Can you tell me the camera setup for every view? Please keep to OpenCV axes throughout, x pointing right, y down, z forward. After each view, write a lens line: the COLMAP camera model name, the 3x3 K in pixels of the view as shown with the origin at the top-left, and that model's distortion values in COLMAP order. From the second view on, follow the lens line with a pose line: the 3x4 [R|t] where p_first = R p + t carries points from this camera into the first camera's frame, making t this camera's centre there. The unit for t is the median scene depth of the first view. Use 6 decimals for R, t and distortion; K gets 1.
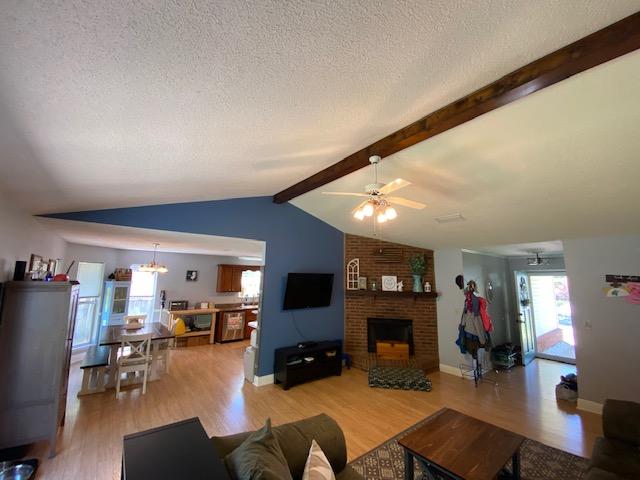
lens RADIAL K [[258.7, 0, 320.6], [0, 258.7, 236.0], [0, 0, 1]] dist [0.017583, -0.019102]
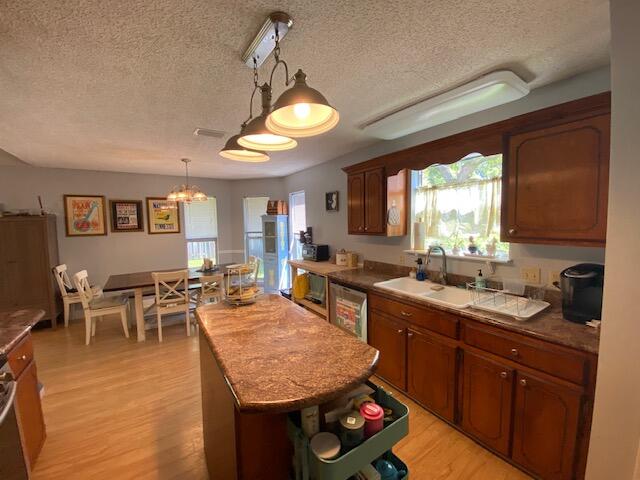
lens RADIAL K [[258.8, 0, 321.7], [0, 258.8, 238.4], [0, 0, 1]] dist [0.020783, -0.018697]
pose [[-0.075636, 0.048066, -0.995976, 0.062260], [0.182004, 0.982723, 0.033605, 0.280915], [0.980384, -0.178730, -0.083078, 1.375861]]
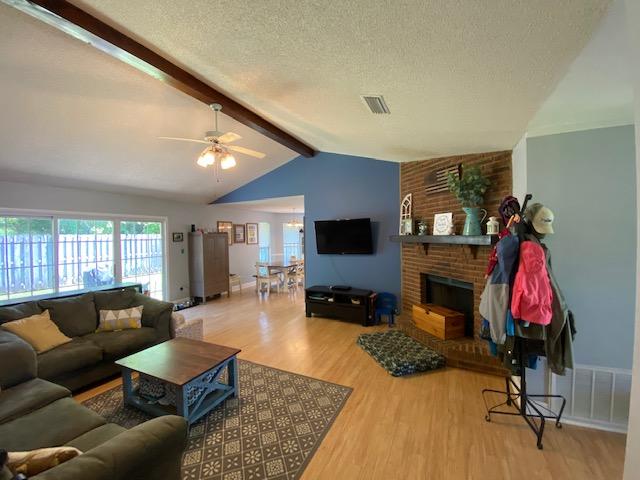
lens RADIAL K [[258.8, 0, 321.7], [0, 258.8, 238.4], [0, 0, 1]] dist [0.020783, -0.018697]
pose [[0.422274, -0.012948, -0.906376, 0.751515], [0.173139, 0.982641, 0.066627, 0.127094], [0.889780, -0.185063, 0.417186, 0.476075]]
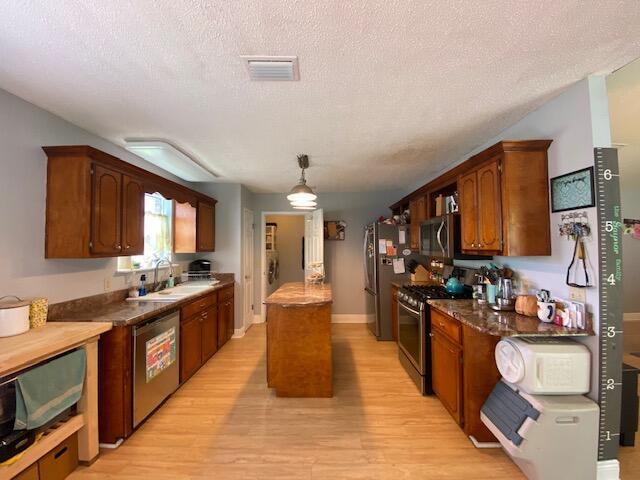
lens RADIAL K [[258.8, 0, 321.7], [0, 258.8, 238.4], [0, 0, 1]] dist [0.020783, -0.018697]
pose [[0.625436, -0.000876, 0.780275, -0.610767], [-0.111936, 0.989555, 0.090835, 0.208207], [-0.772205, -0.144153, 0.618805, 0.924967]]
